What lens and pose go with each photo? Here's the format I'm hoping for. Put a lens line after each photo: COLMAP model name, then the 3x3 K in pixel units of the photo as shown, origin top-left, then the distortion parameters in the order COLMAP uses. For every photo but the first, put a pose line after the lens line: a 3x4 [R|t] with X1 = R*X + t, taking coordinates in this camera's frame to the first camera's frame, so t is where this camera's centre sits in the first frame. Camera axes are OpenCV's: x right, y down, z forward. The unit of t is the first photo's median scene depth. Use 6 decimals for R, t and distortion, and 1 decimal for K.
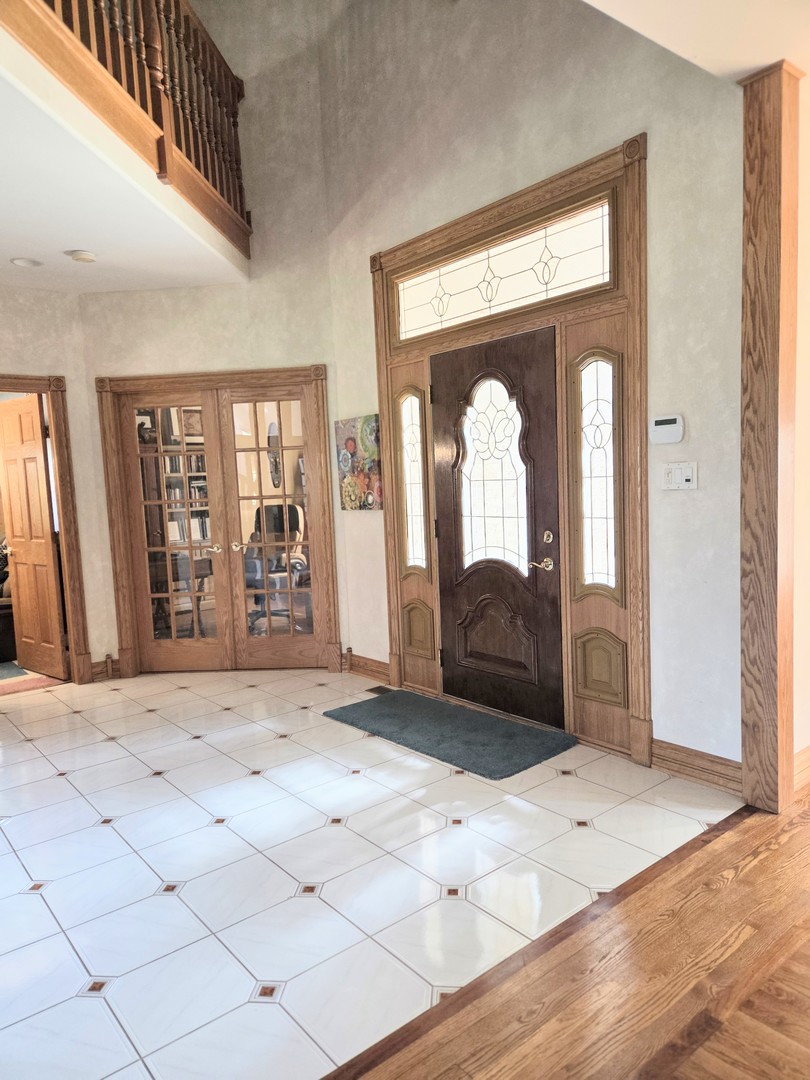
lens RADIAL K [[733.0, 0, 407.2], [0, 733.0, 547.4], [0, 0, 1]] dist [0.011640, -0.002739]
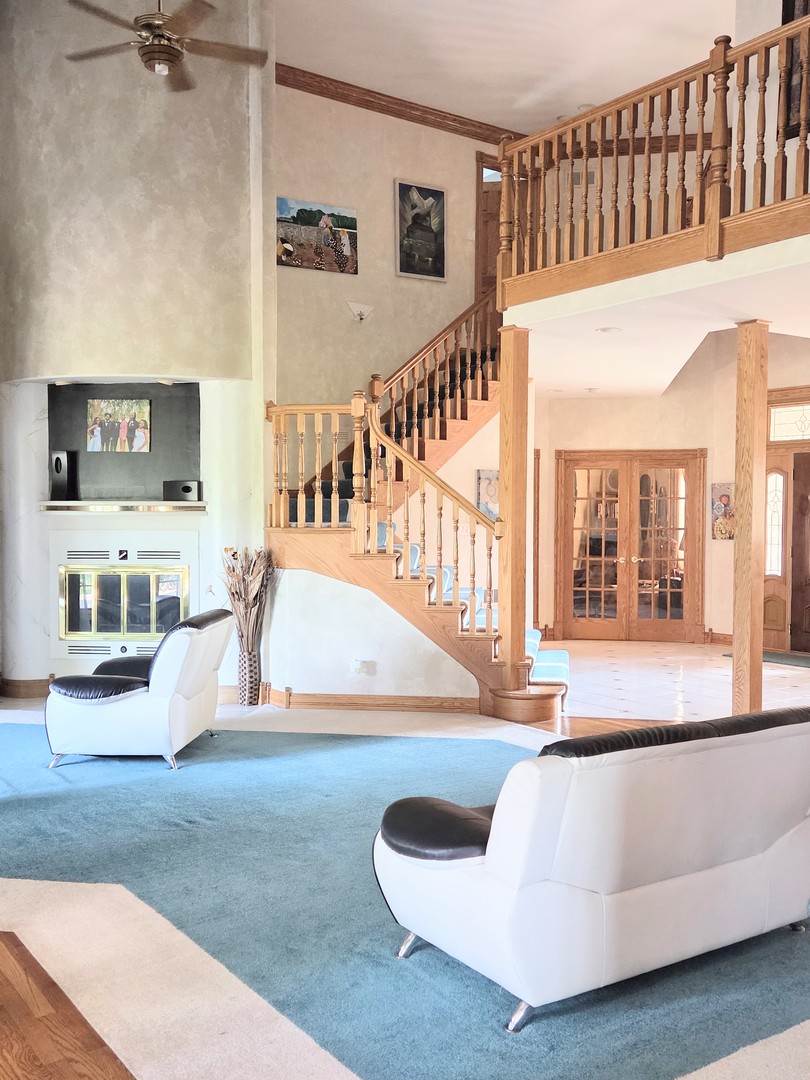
lens RADIAL K [[1019.4, 0, 403.0], [0, 1019.4, 535.0], [0, 0, 1]] dist [0.063050, 0.000000]
pose [[0.995957, 0.049393, -0.075033, -0.590874], [-0.054613, 0.996108, -0.069189, 0.129930], [0.071323, 0.073007, 0.994778, -1.255881]]
